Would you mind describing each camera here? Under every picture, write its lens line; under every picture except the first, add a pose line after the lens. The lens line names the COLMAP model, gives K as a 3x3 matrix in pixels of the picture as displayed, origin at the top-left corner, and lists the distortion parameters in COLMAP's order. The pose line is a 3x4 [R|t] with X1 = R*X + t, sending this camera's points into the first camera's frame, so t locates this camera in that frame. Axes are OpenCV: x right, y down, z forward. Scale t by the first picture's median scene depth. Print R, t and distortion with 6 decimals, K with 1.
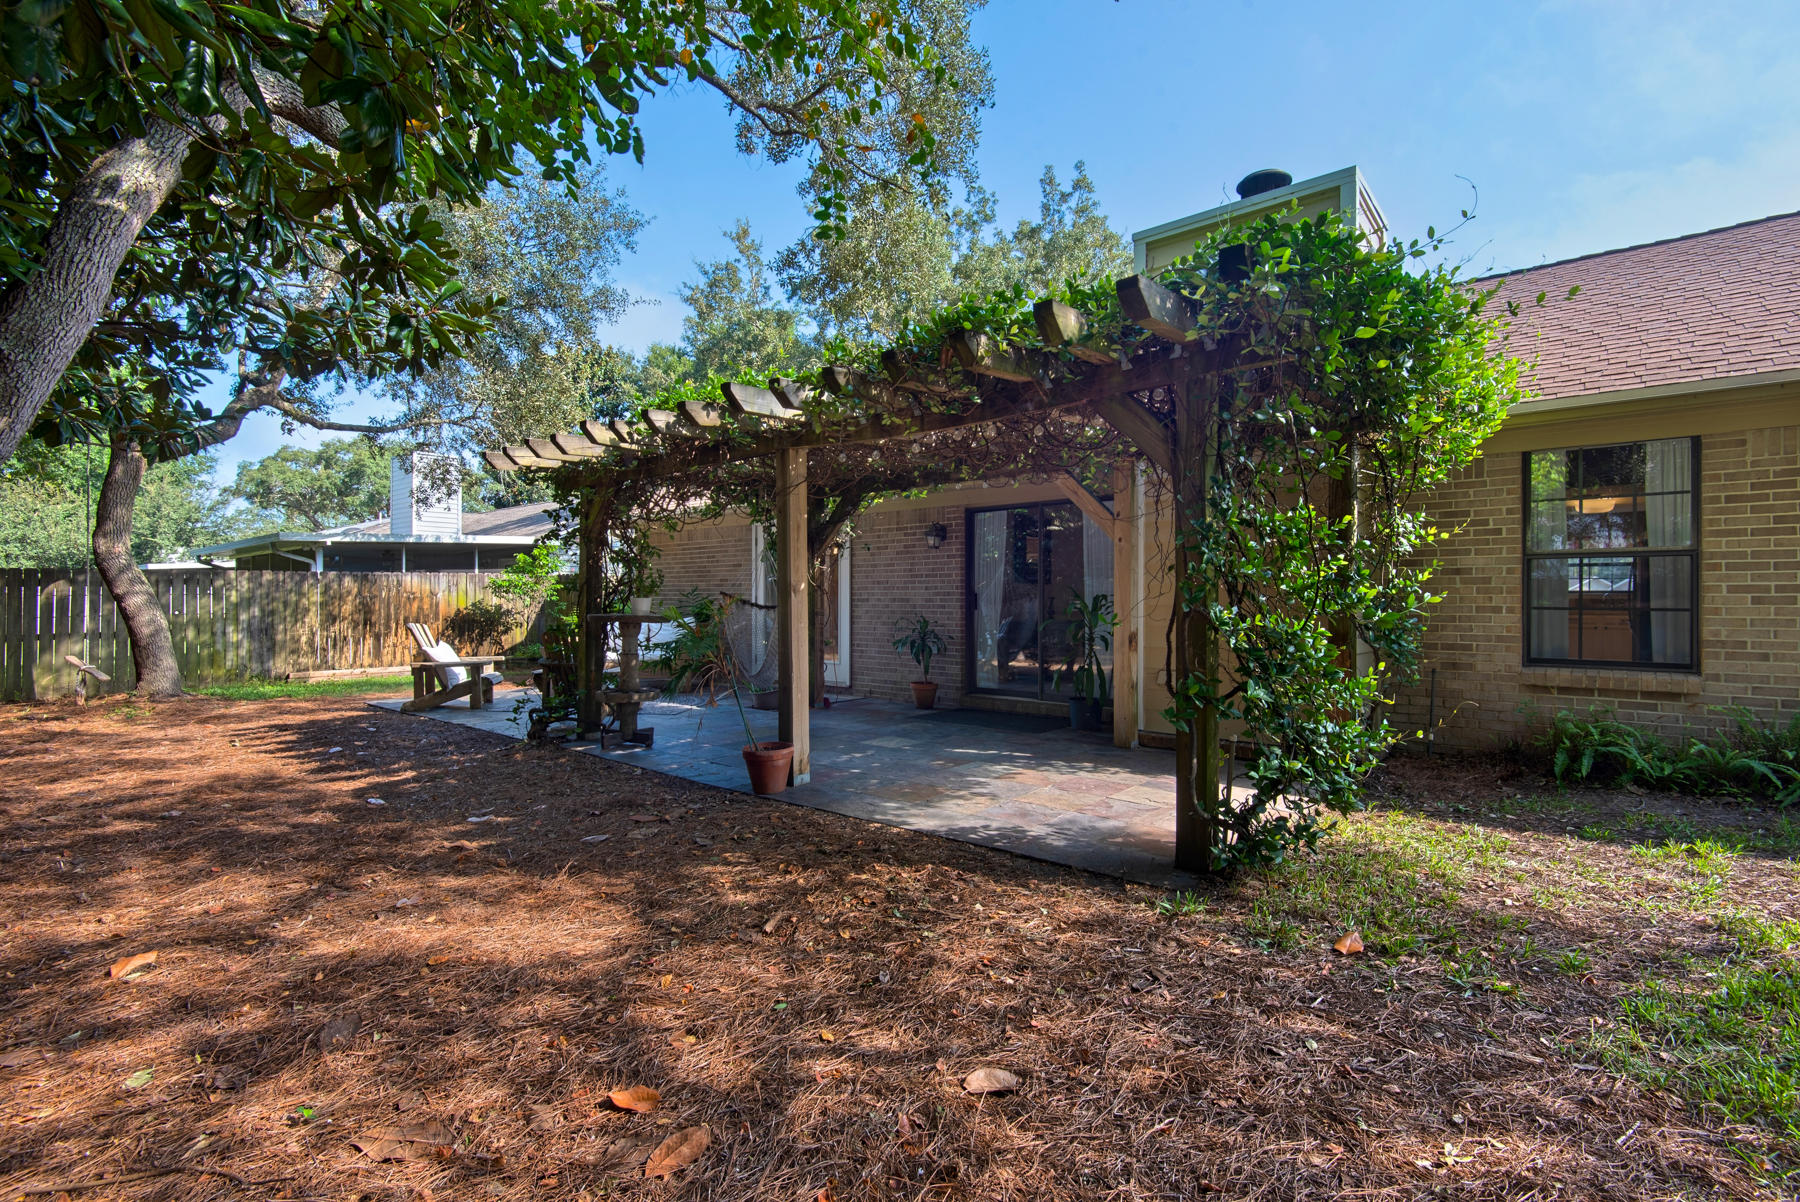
lens RADIAL K [[820.7, 0, 905.6], [0, 820.7, 603.4], [0, 0, 1]] dist [-0.000011, -0.000013]
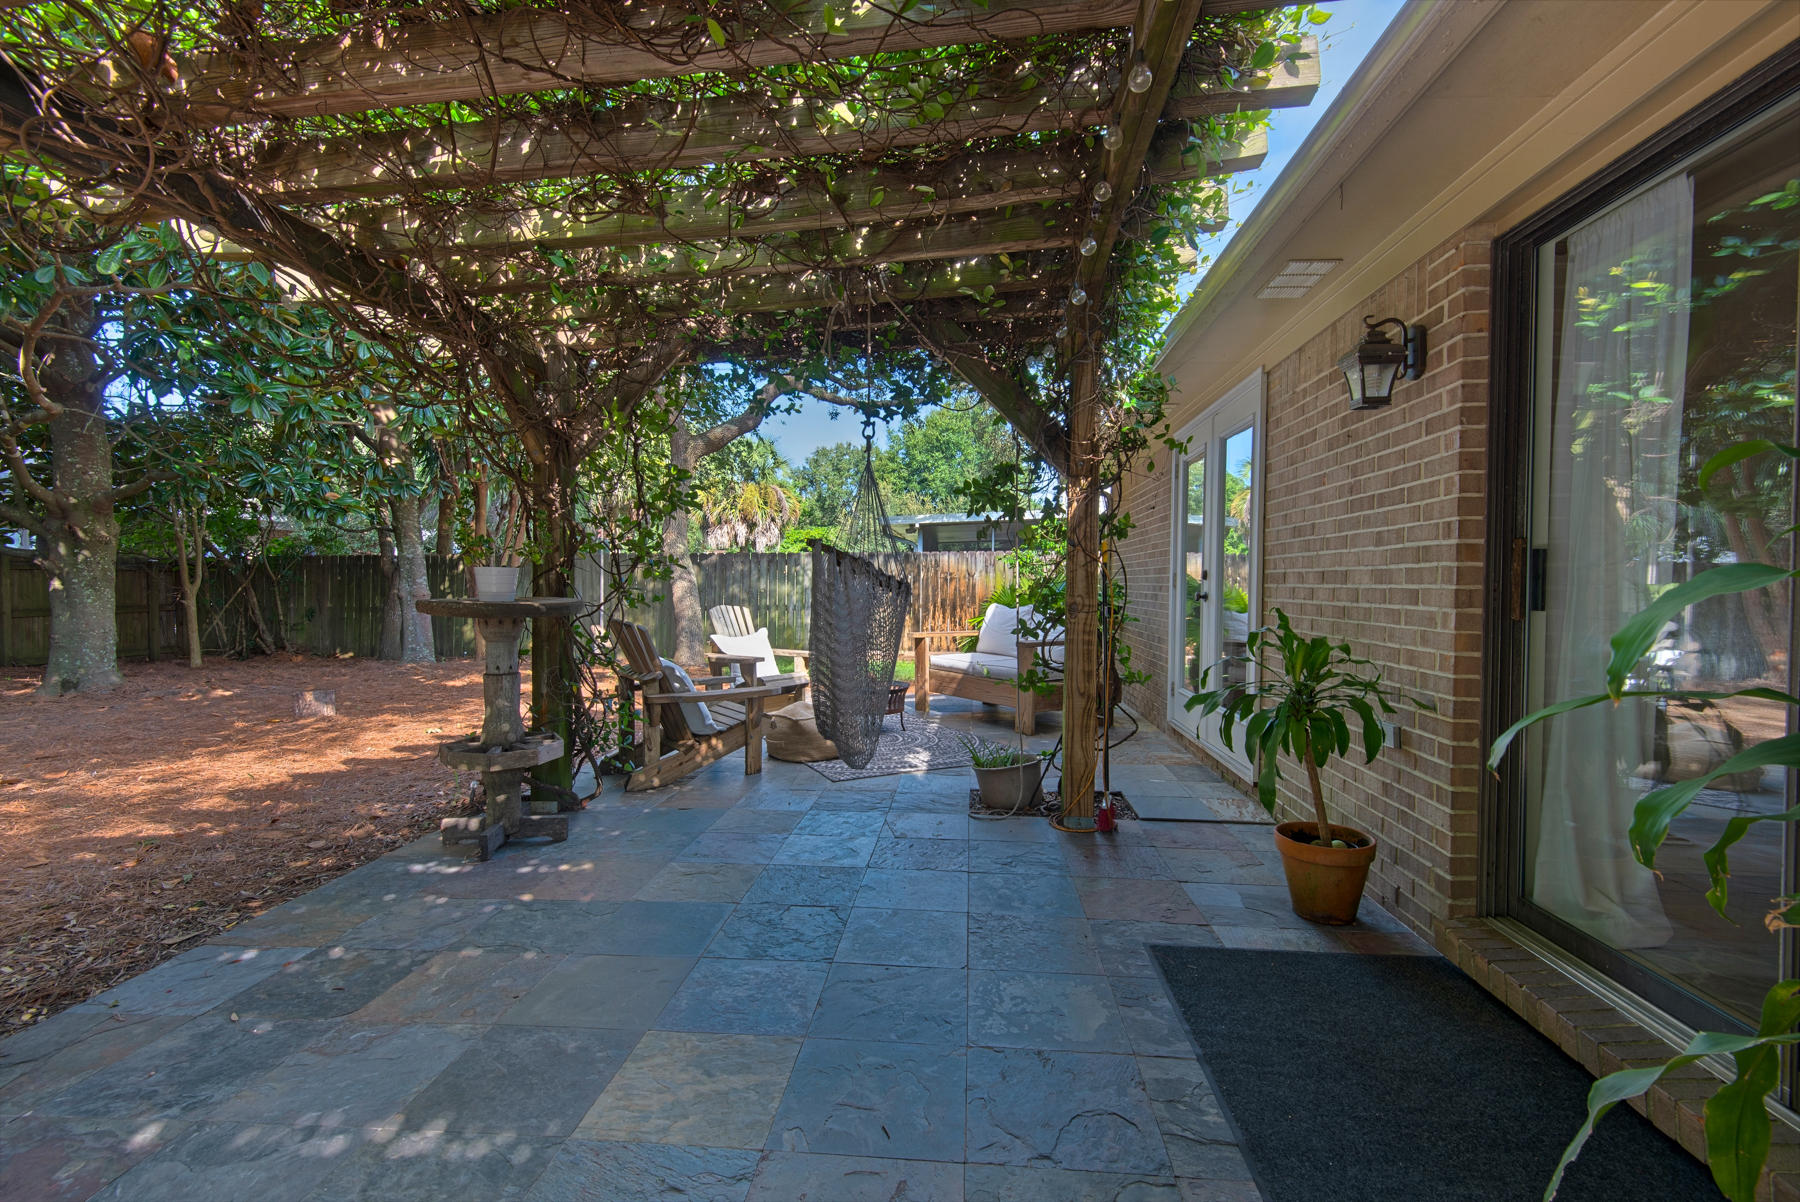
lens RADIAL K [[820.7, 0, 853.9], [0, 820.7, 590.1], [0, 0, 1]] dist [-0.000011, -0.000013]
pose [[0.524841, 0.007186, -0.851170, 0.127217], [-0.003458, 0.999974, 0.006310, 0.000231], [0.851193, -0.000369, 0.524852, 0.435012]]
